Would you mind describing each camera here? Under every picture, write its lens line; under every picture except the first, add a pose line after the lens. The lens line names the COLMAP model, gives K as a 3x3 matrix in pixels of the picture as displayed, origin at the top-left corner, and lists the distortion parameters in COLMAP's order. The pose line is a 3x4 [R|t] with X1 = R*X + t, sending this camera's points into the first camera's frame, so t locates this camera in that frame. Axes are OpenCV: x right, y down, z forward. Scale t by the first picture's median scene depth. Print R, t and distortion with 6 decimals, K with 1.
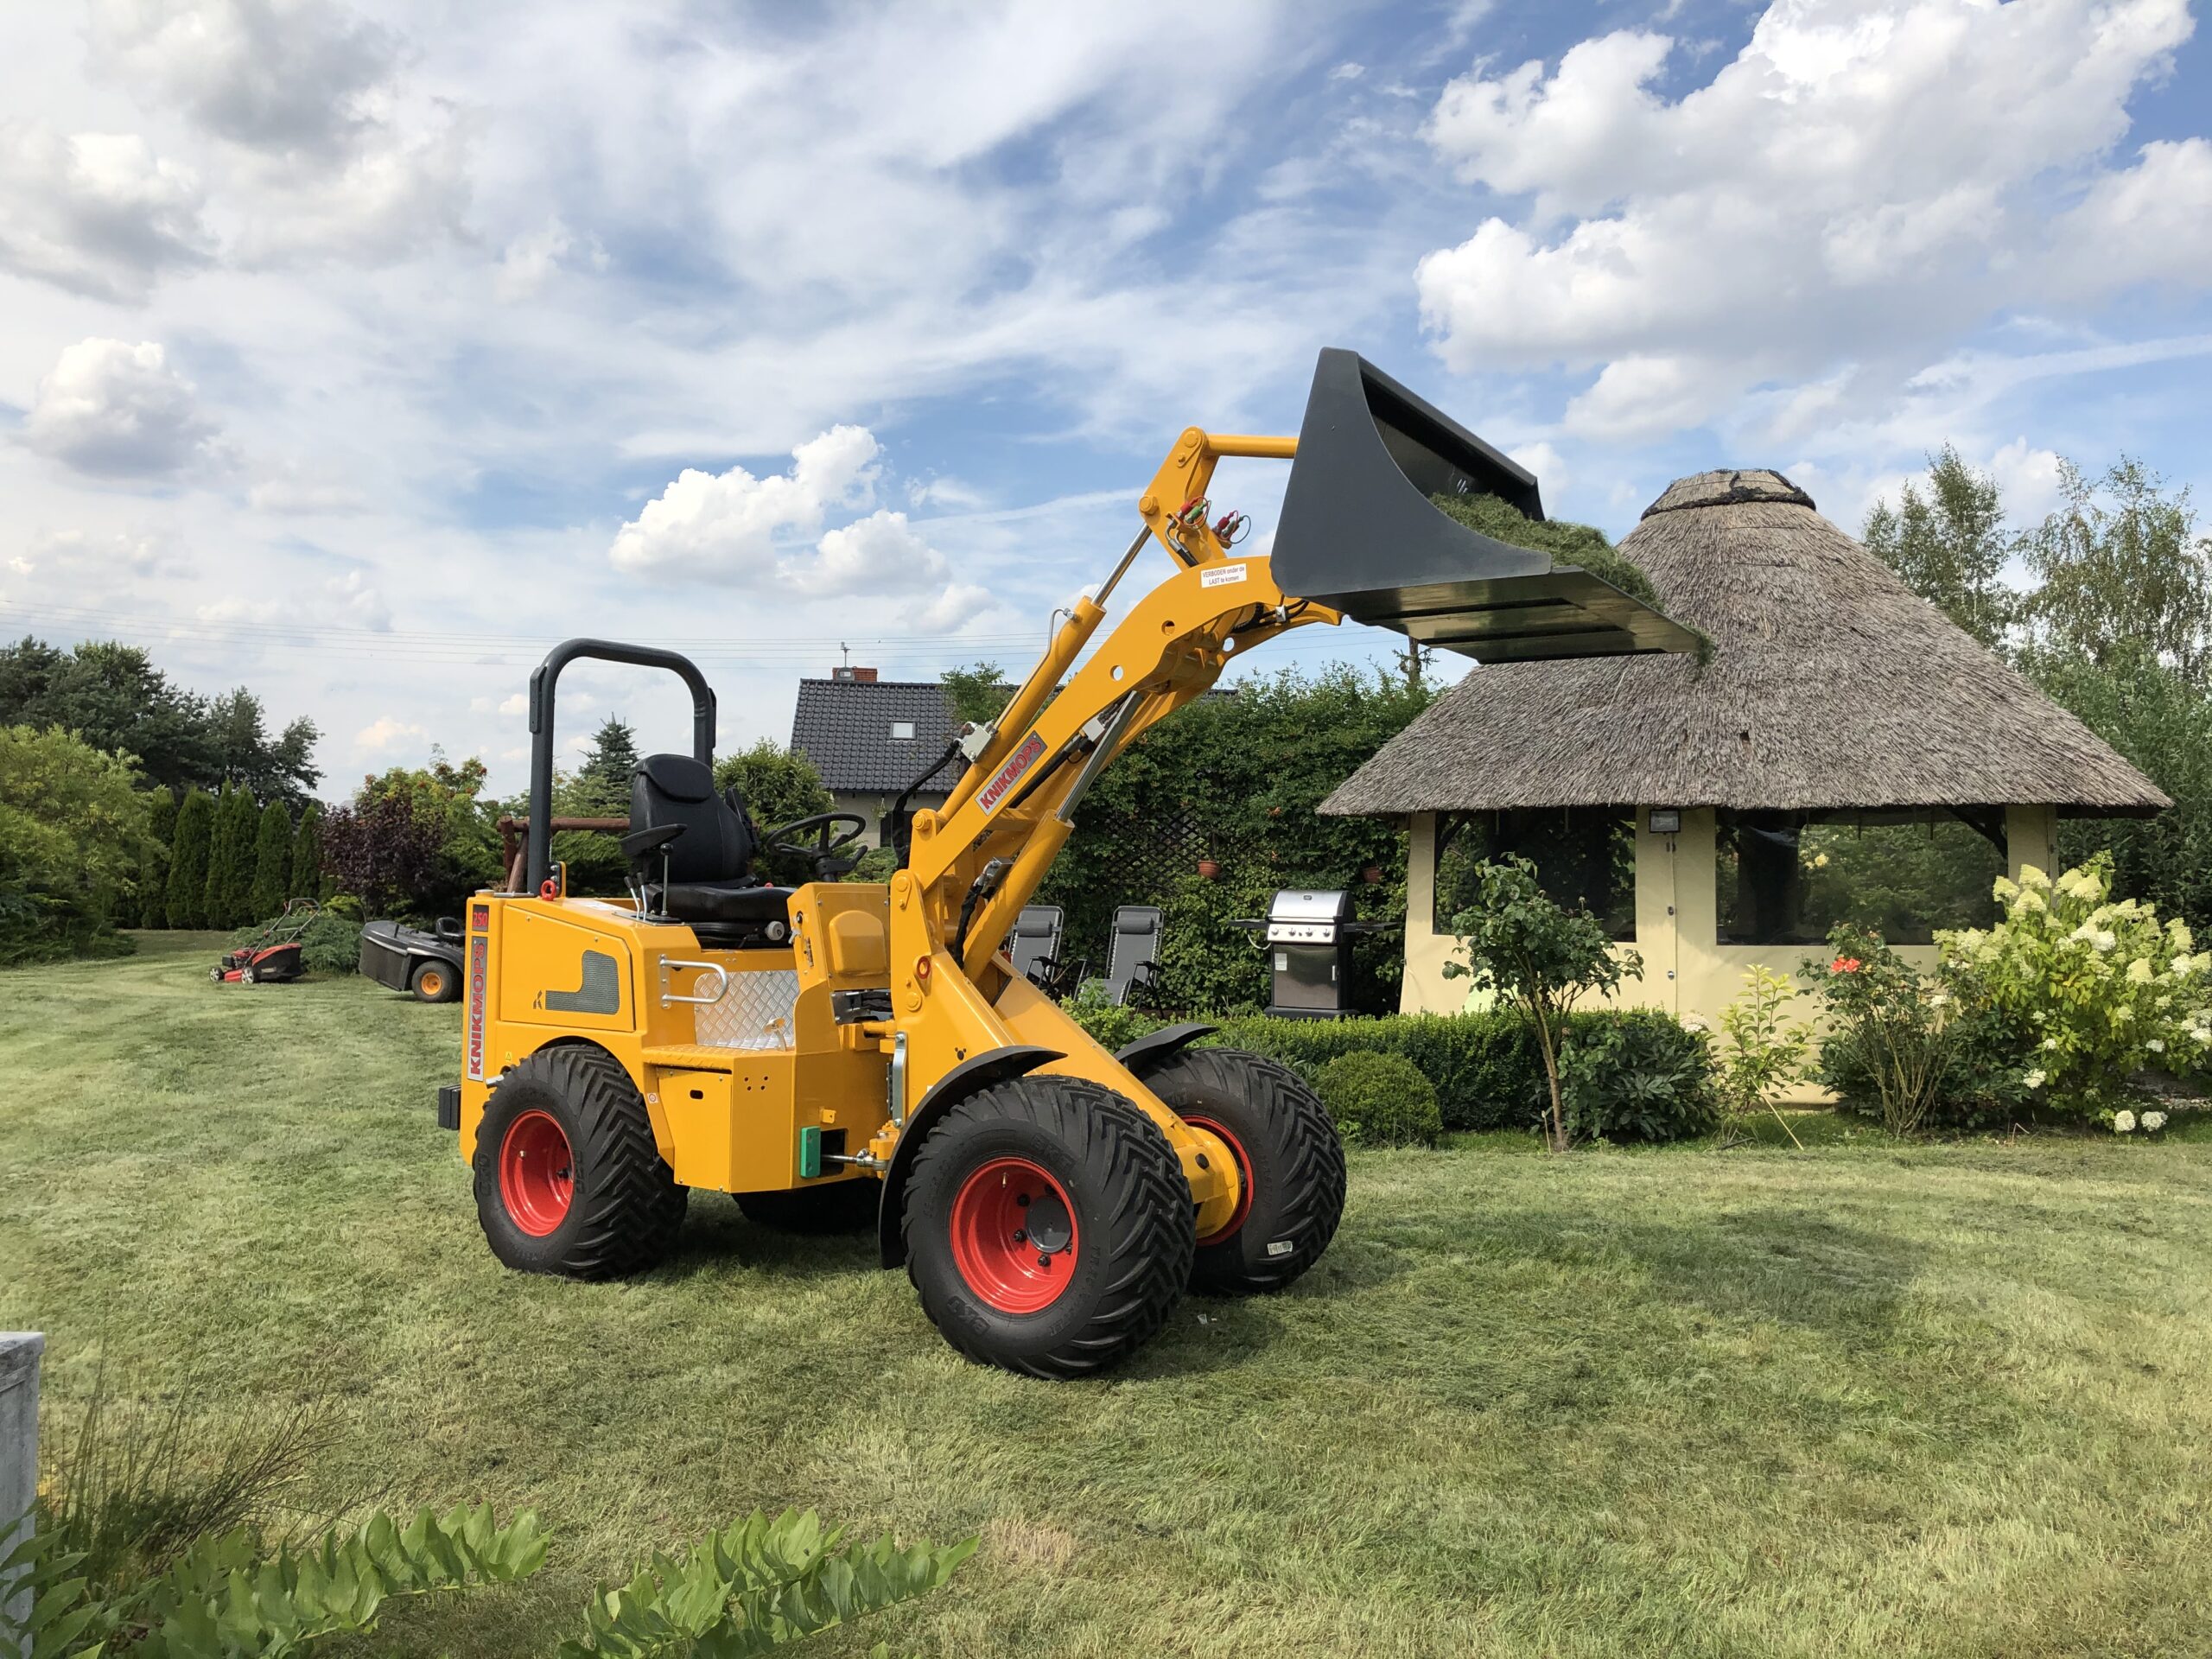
lens RADIAL K [[1823.2, 0, 1070.8], [0, 1823.2, 822.4], [0, 0, 1]] dist [0.025728, -0.023603]
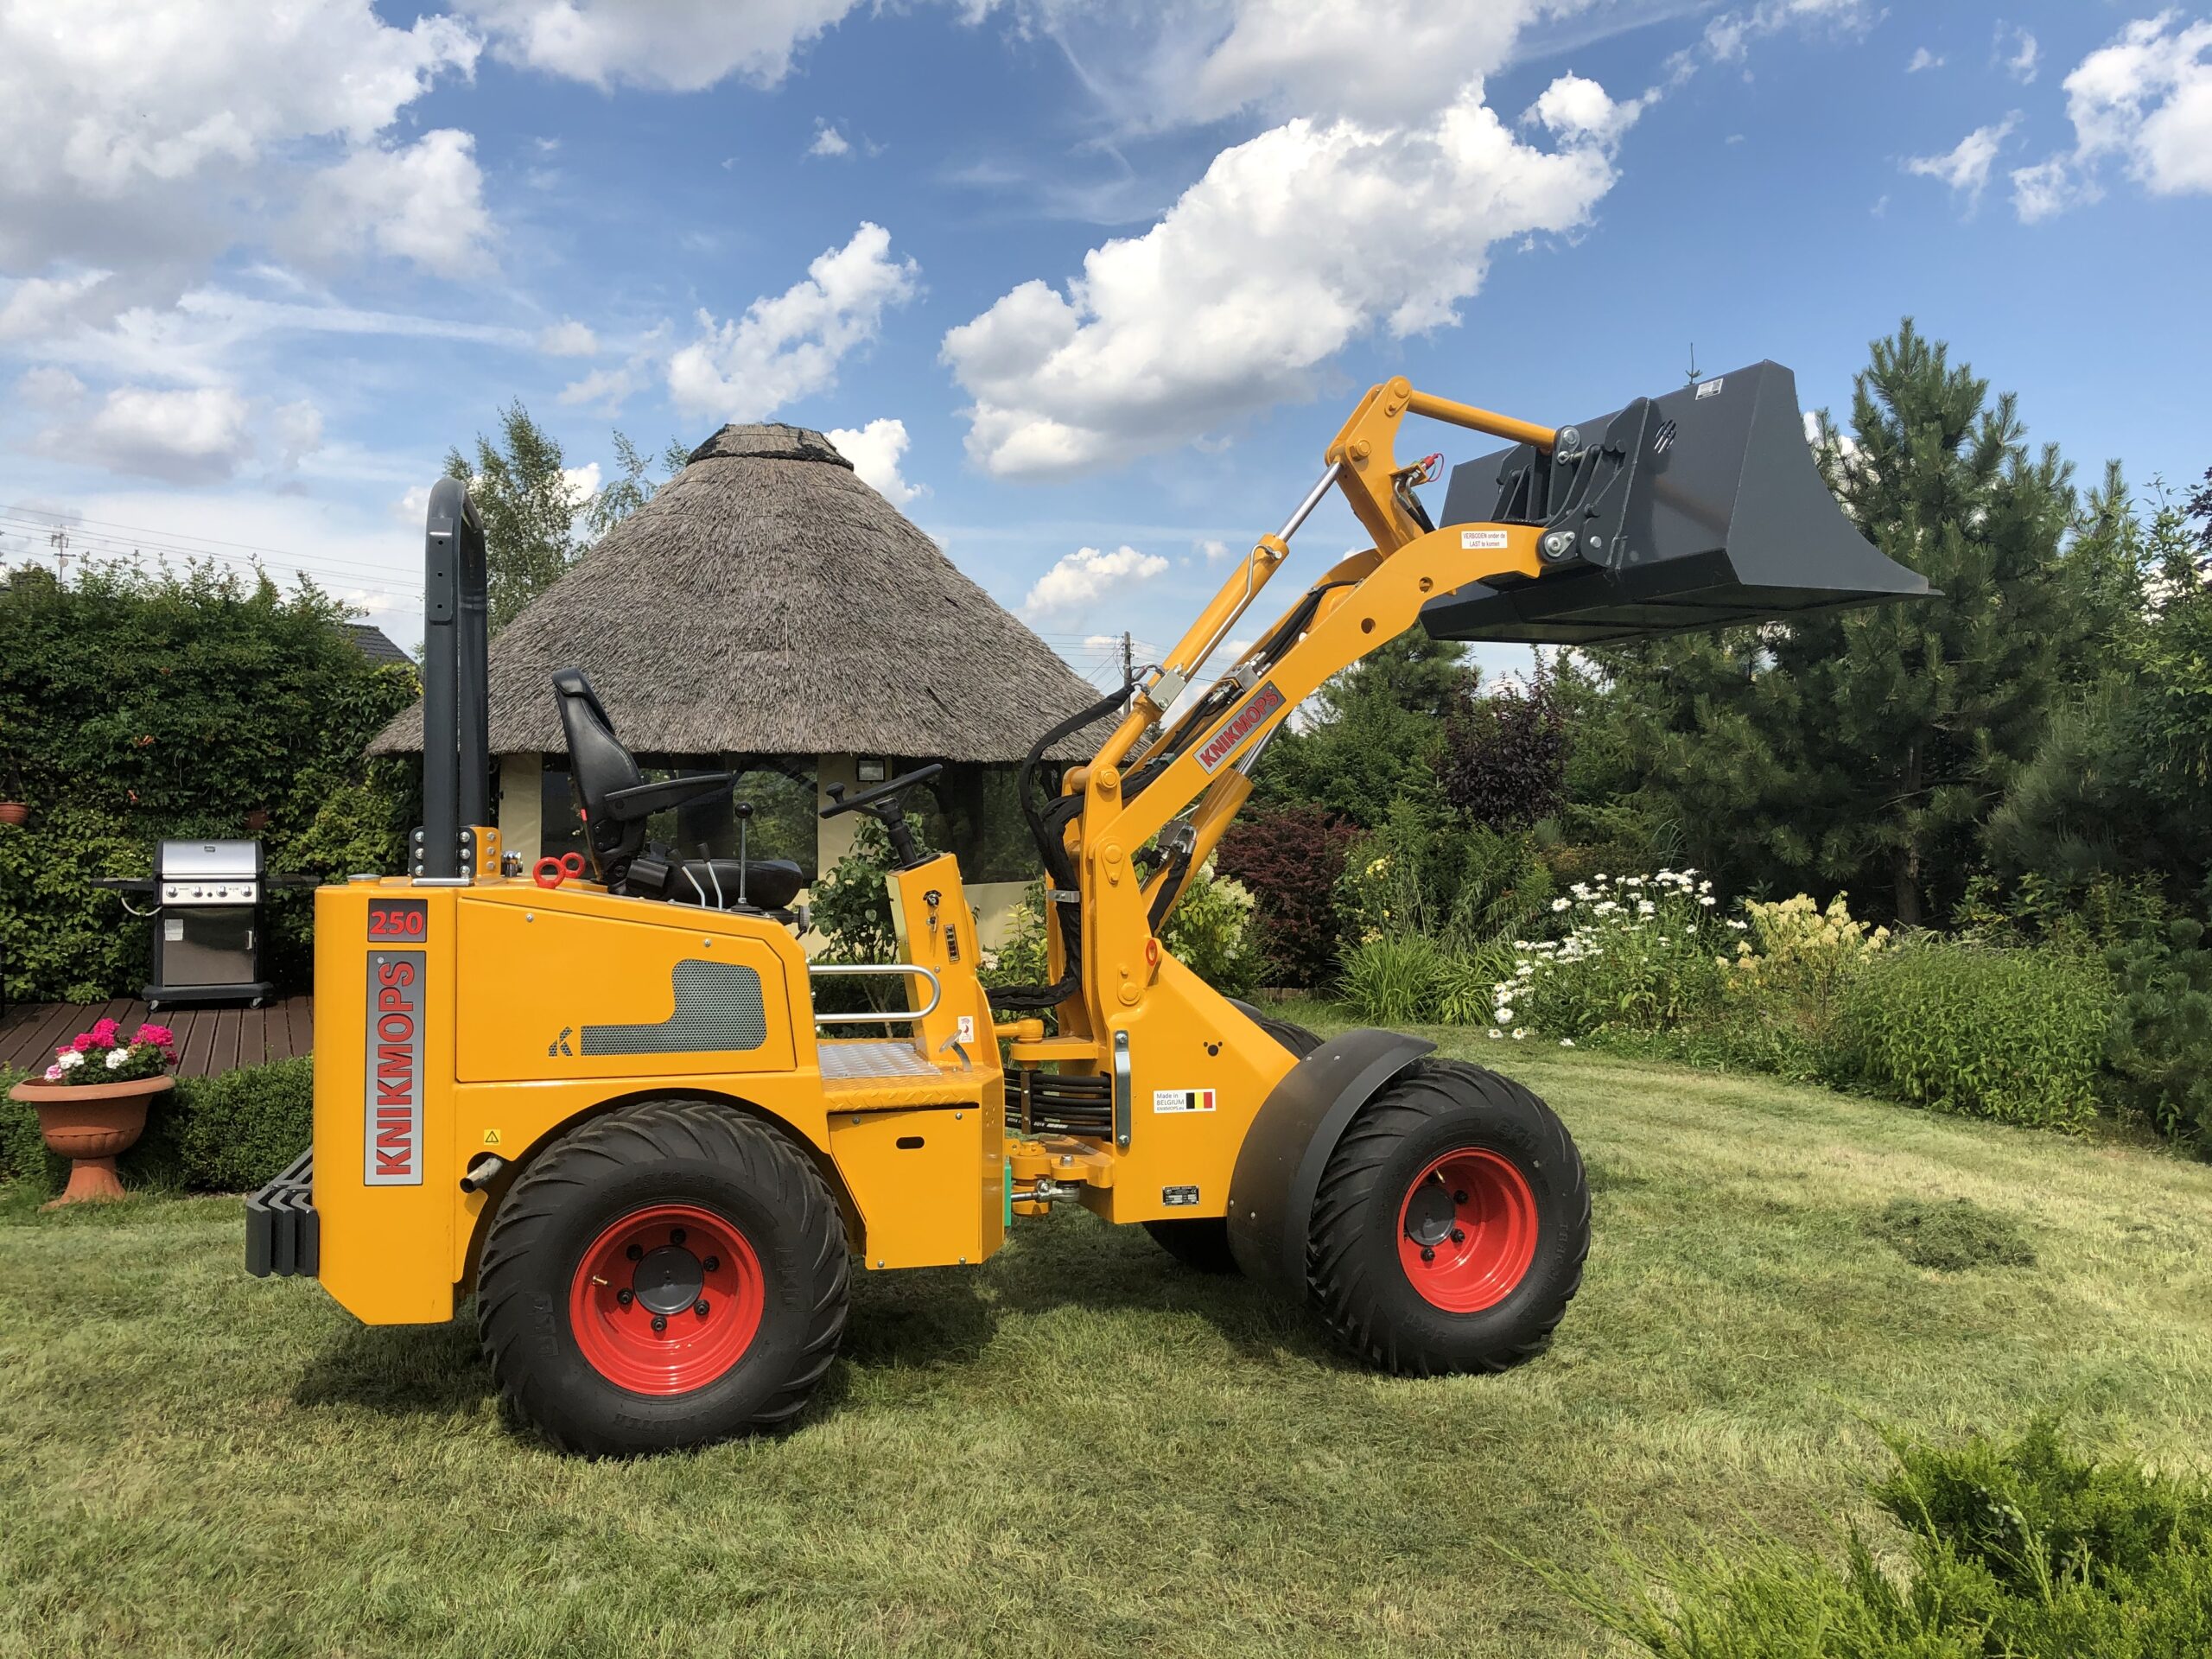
lens RADIAL K [[1823.2, 0, 1112.1], [0, 1823.2, 816.2], [0, 0, 1]] dist [0.025728, -0.023603]
pose [[0.608835, -0.005488, 0.793278, -0.266311], [-0.021052, 0.999512, 0.023073, -0.000890], [-0.793018, -0.030748, 0.608422, 0.175098]]
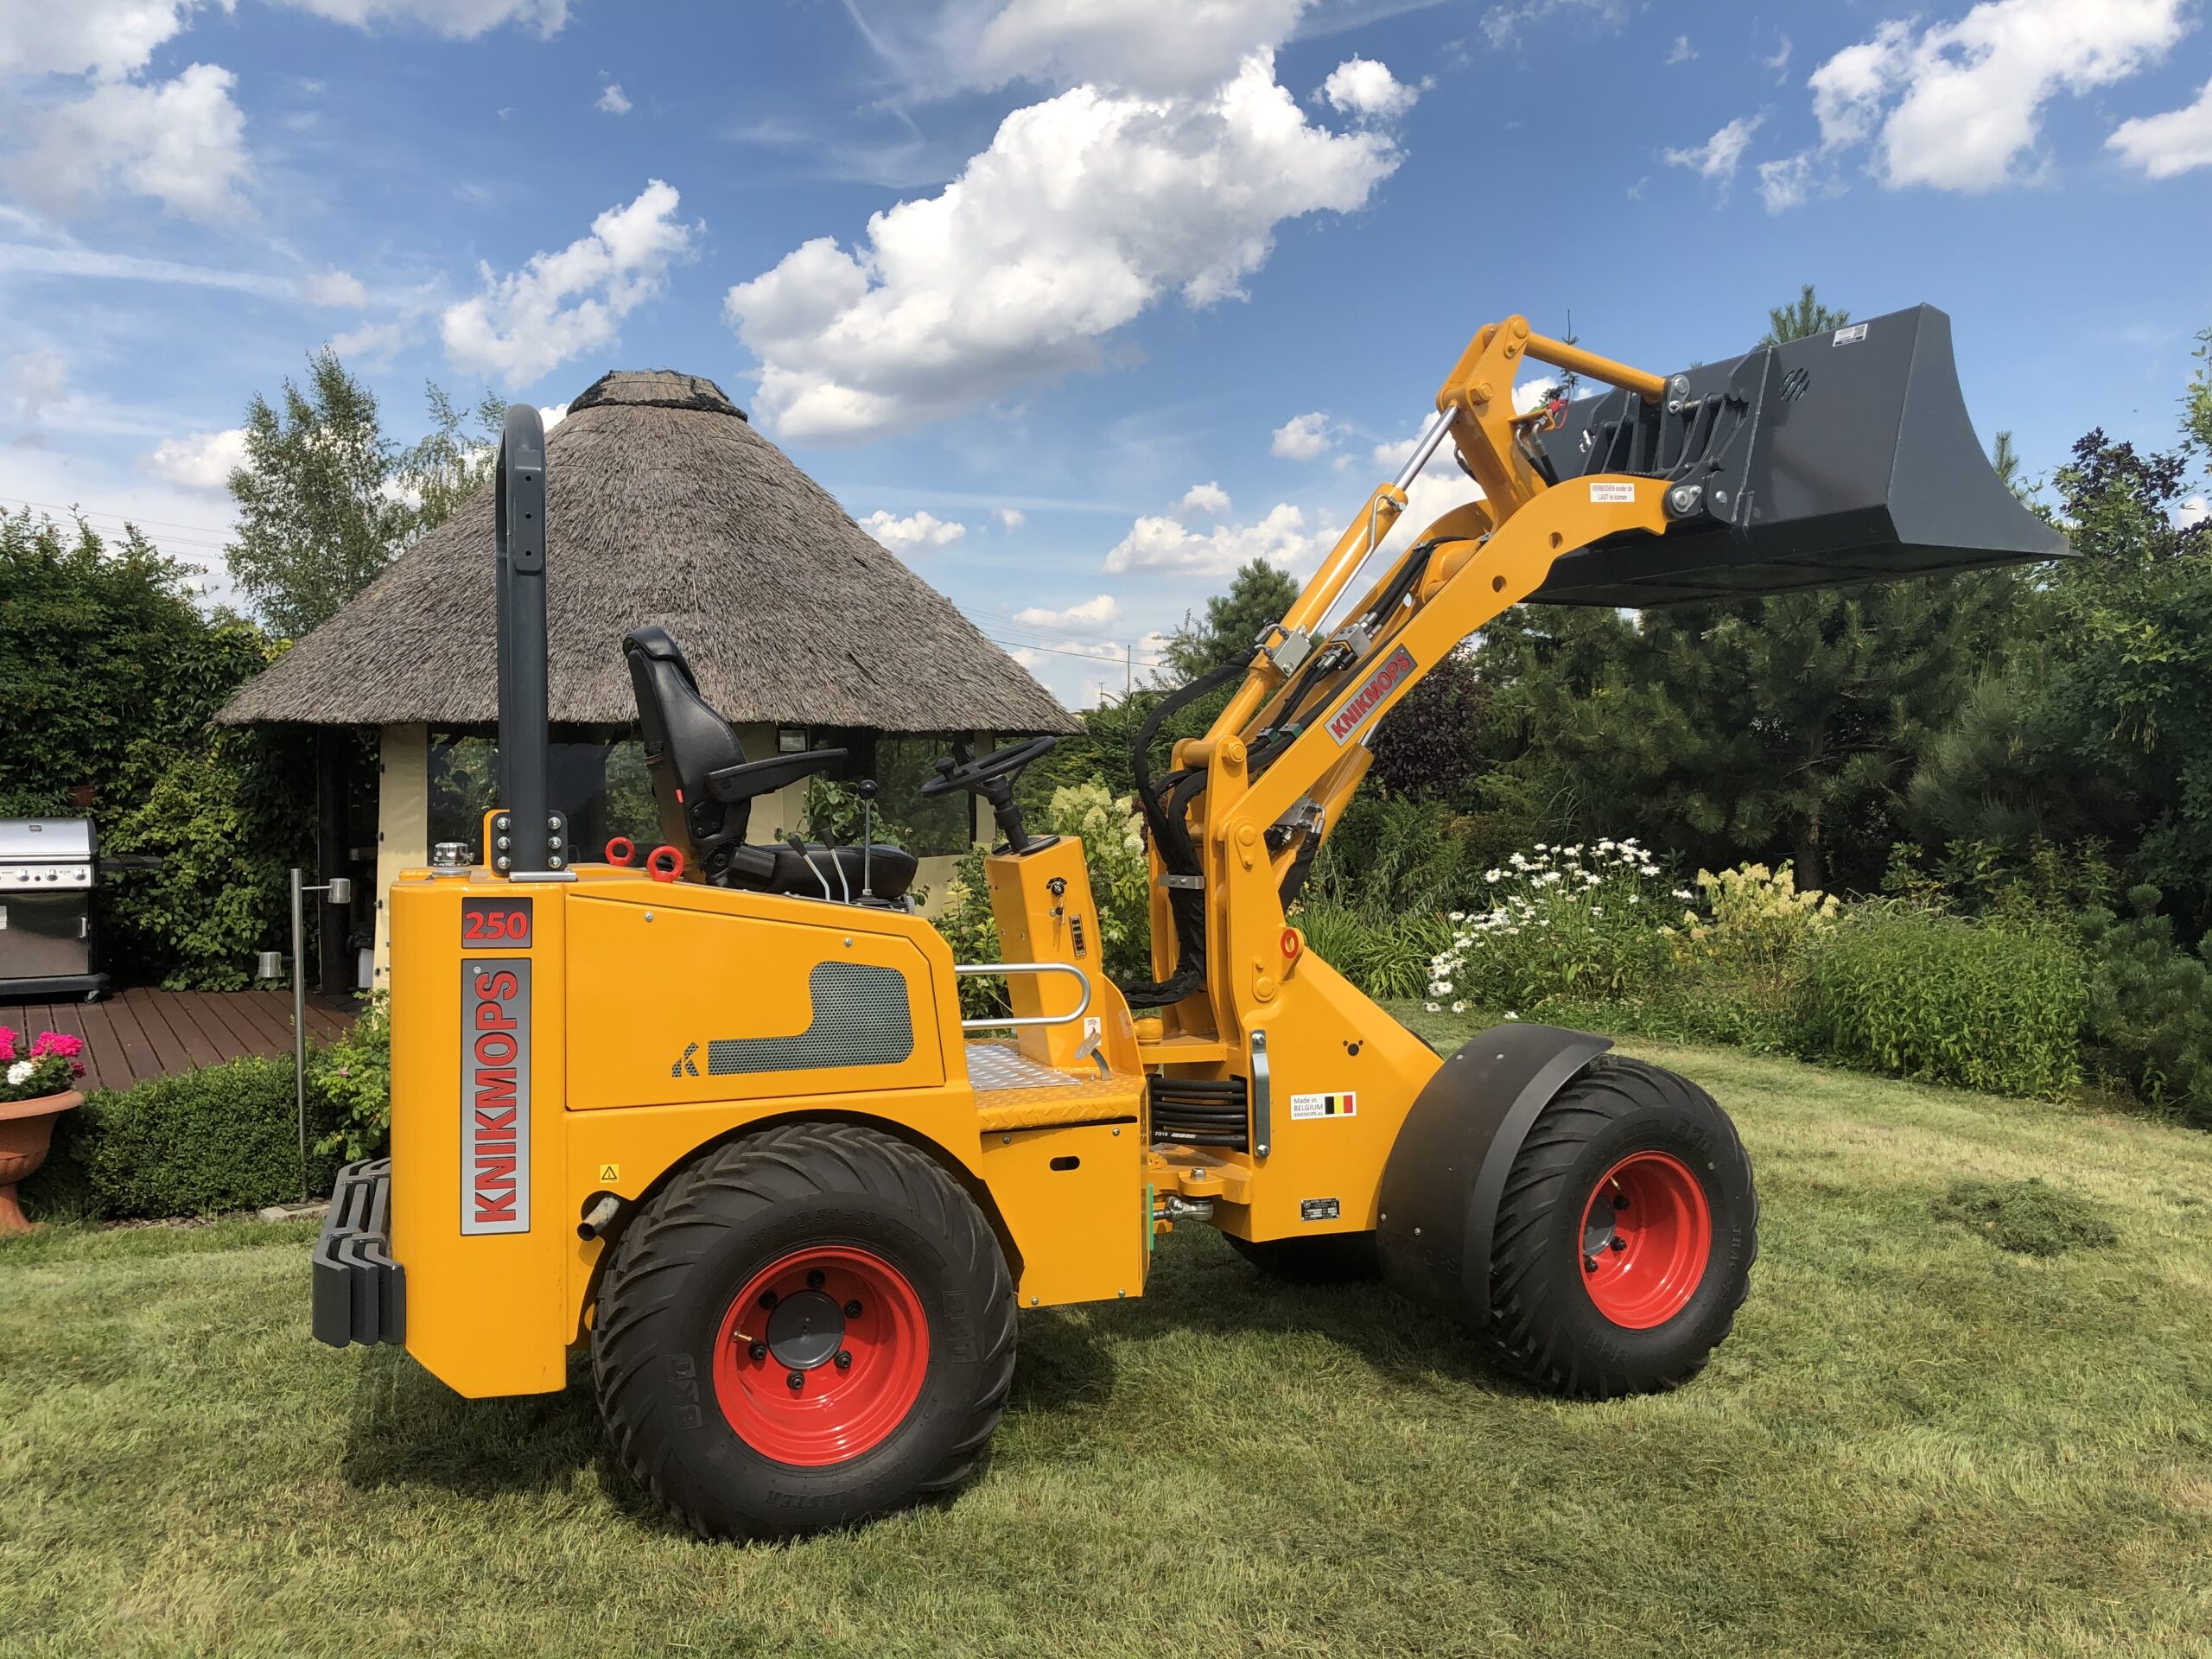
lens RADIAL K [[1823.2, 0, 1094.6], [0, 1823.2, 807.6], [0, 0, 1]] dist [0.025728, -0.023603]
pose [[0.524698, -0.019432, 0.851066, -0.271364], [-0.018455, 0.999245, 0.034193, -0.000690], [-0.851088, -0.033648, 0.523944, 0.233381]]
